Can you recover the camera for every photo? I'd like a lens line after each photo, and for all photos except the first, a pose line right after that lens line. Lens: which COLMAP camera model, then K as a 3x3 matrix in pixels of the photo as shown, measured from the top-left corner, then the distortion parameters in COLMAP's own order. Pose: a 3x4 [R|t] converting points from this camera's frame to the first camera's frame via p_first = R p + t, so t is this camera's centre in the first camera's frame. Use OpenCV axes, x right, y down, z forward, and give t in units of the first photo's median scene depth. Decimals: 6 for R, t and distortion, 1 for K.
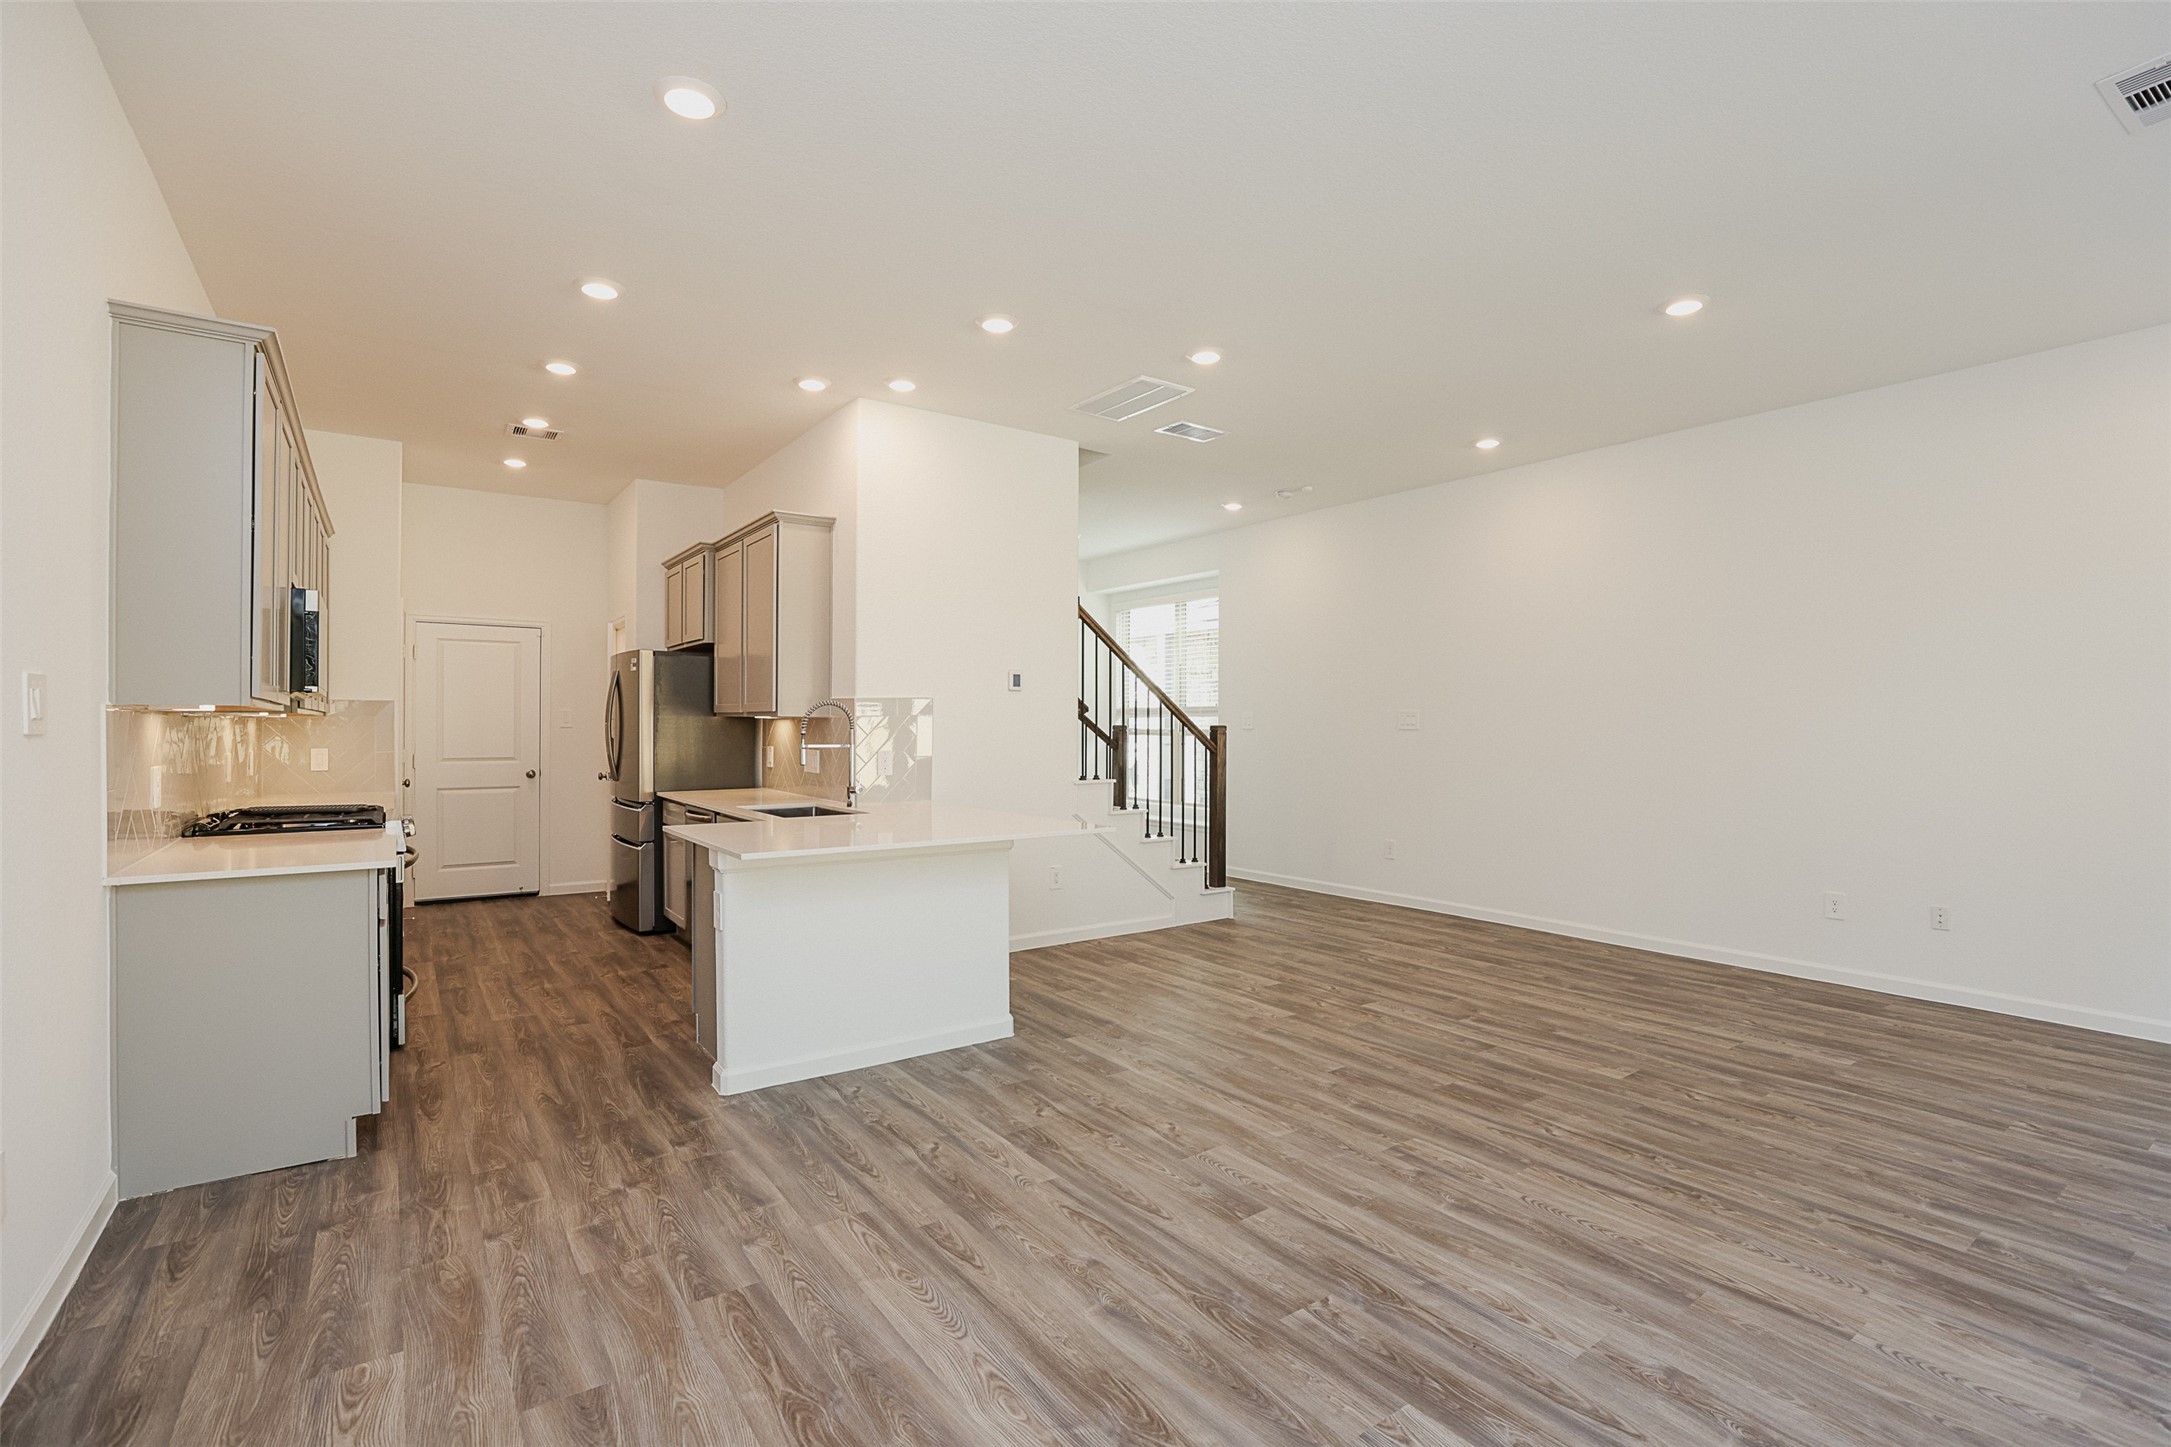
lens RADIAL K [[991.3, 0, 1088.4], [0, 991.3, 723.9], [0, 0, 1]] dist [-0.032404, 0.006416]
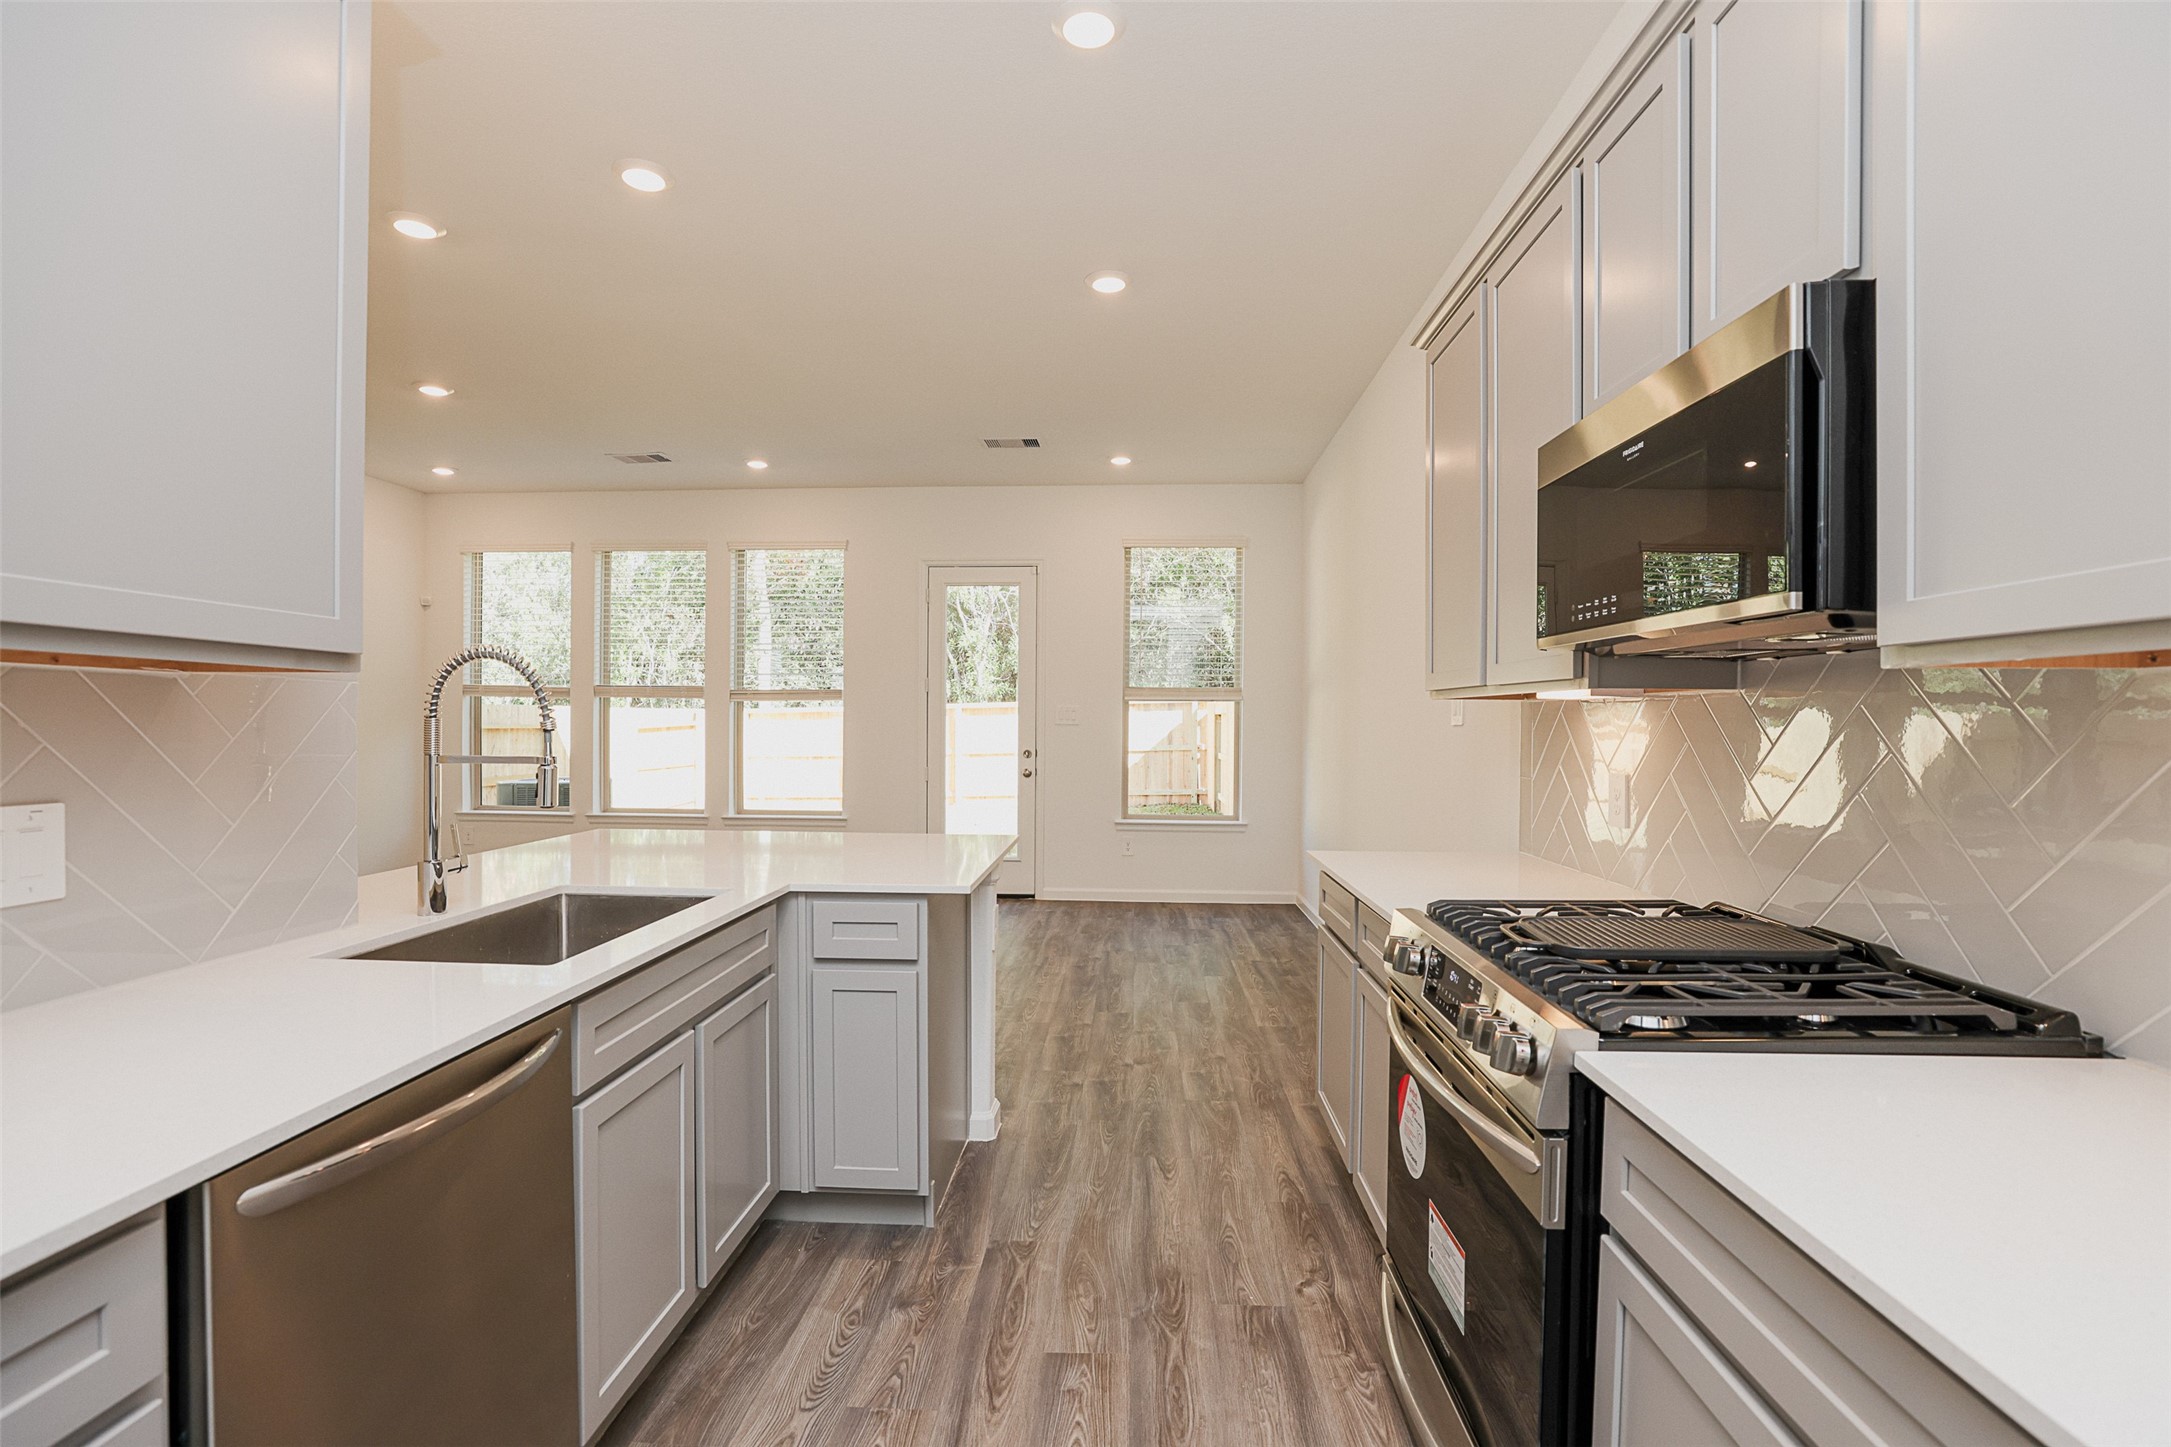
lens RADIAL K [[991.3, 0, 1085.3], [0, 991.3, 727.9], [0, 0, 1]] dist [-0.032404, 0.006416]
pose [[-0.782795, -0.011300, 0.622177, -0.964598], [-0.010712, 0.999932, 0.004684, 0.008329], [-0.622188, -0.002998, -0.782862, 1.610978]]
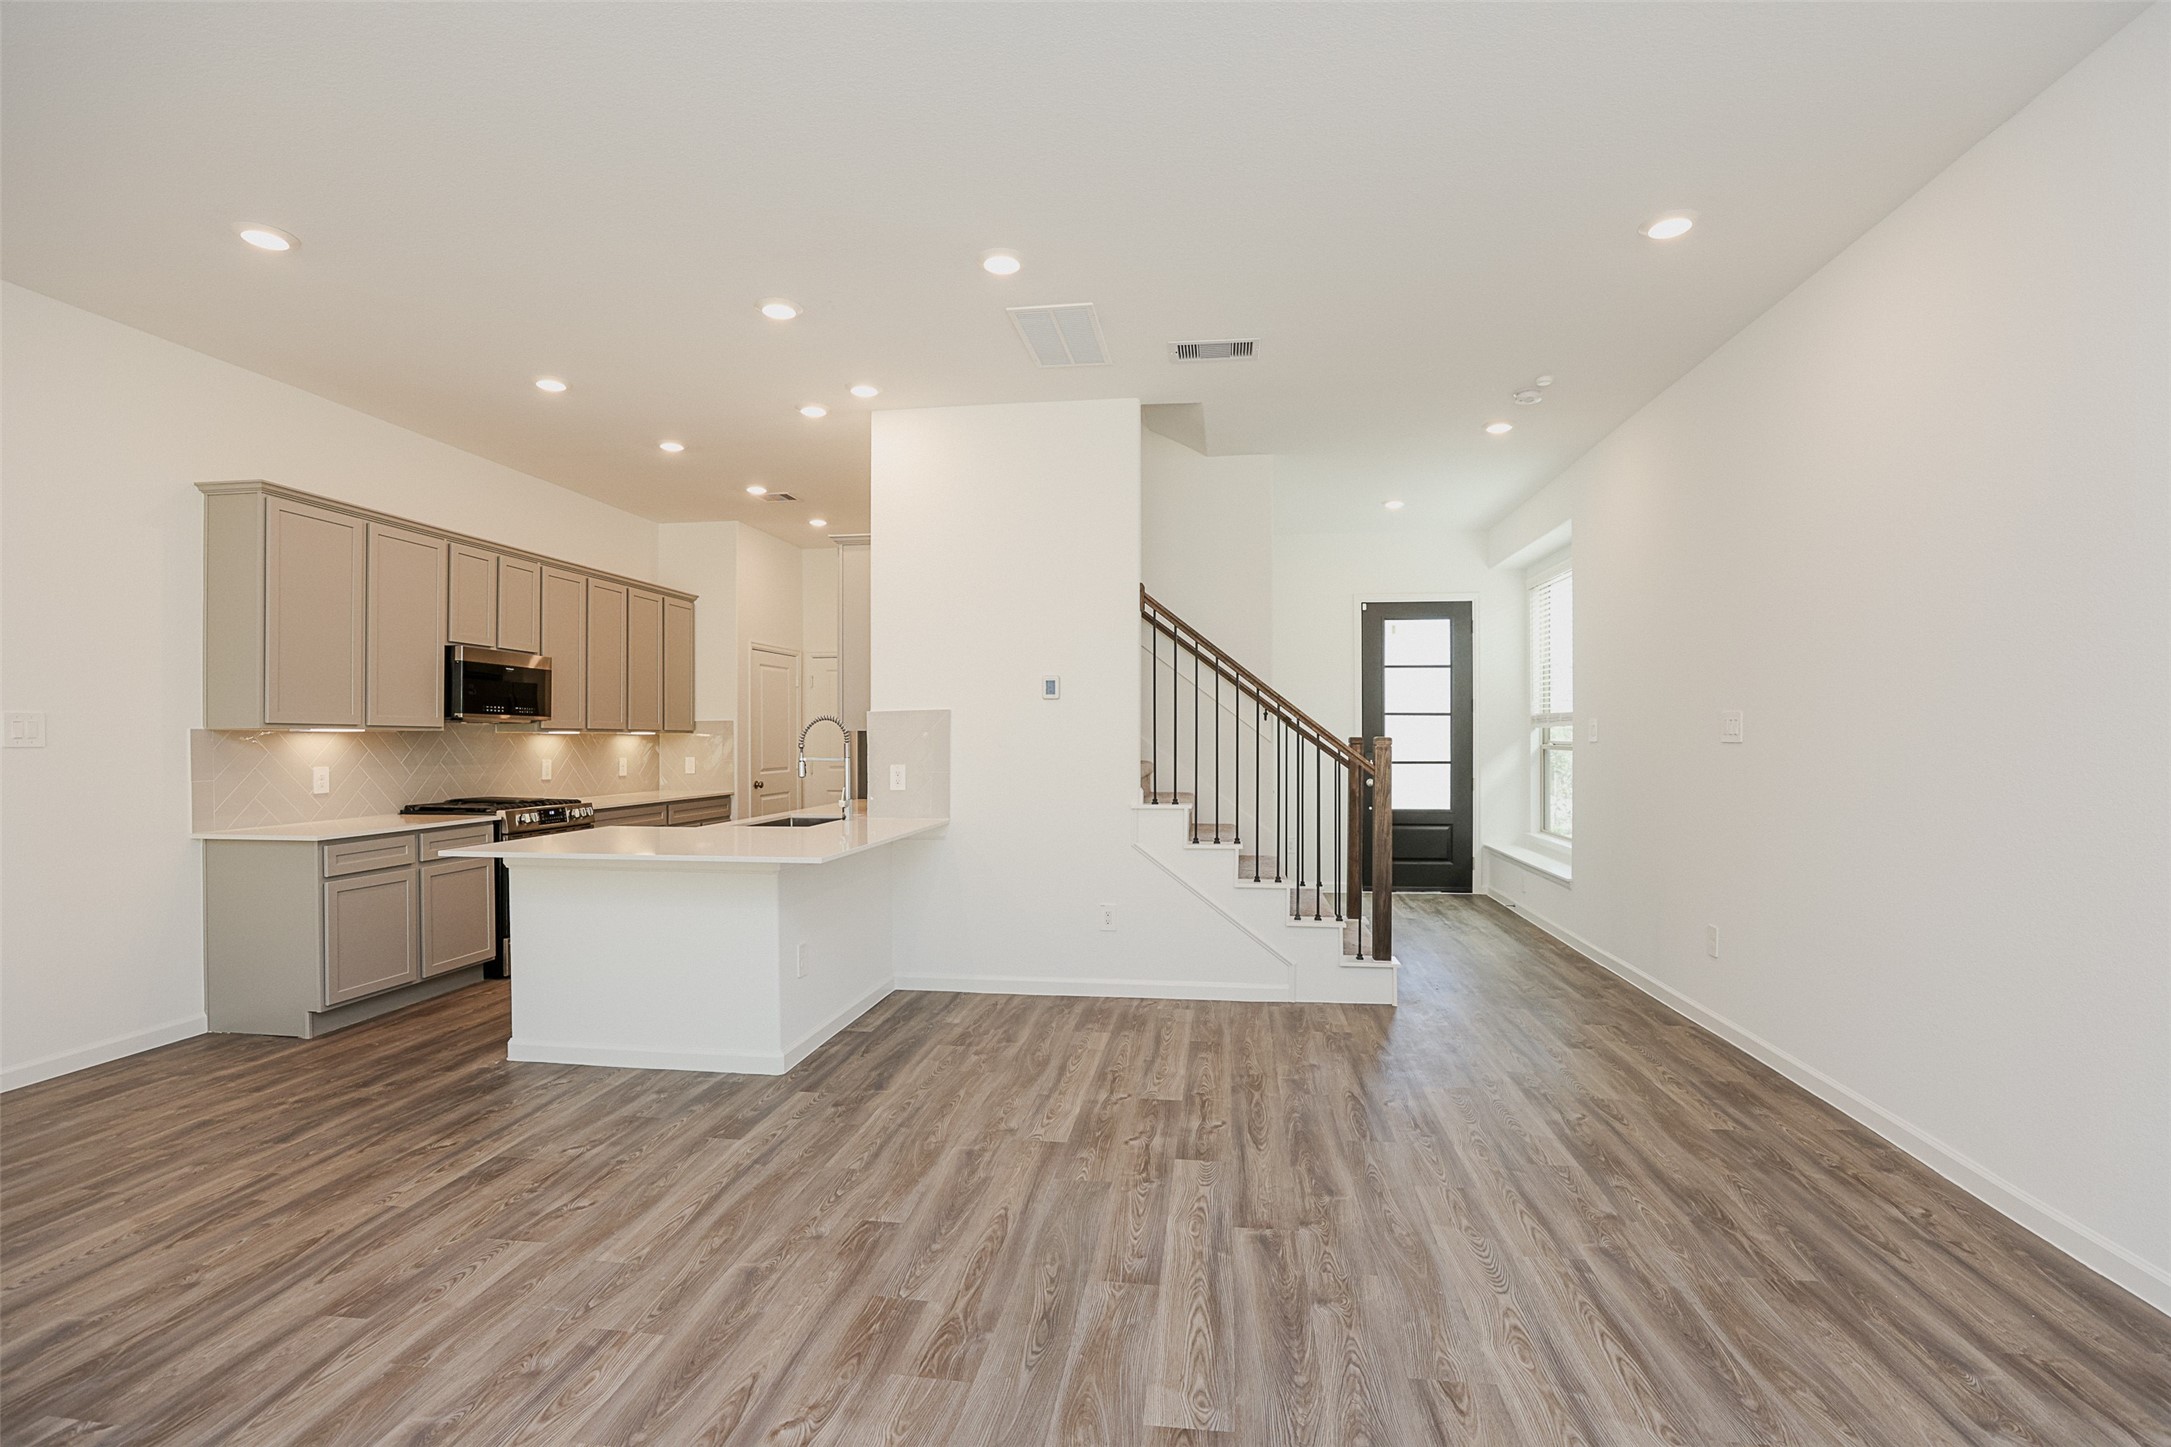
lens RADIAL K [[991.3, 0, 1096.9], [0, 991.3, 733.6], [0, 0, 1]] dist [-0.032404, 0.006416]
pose [[0.723486, -0.007040, -0.690304, 0.900618], [0.005946, 0.999974, -0.003967, 0.001966], [0.690314, -0.001234, 0.723509, 0.625305]]
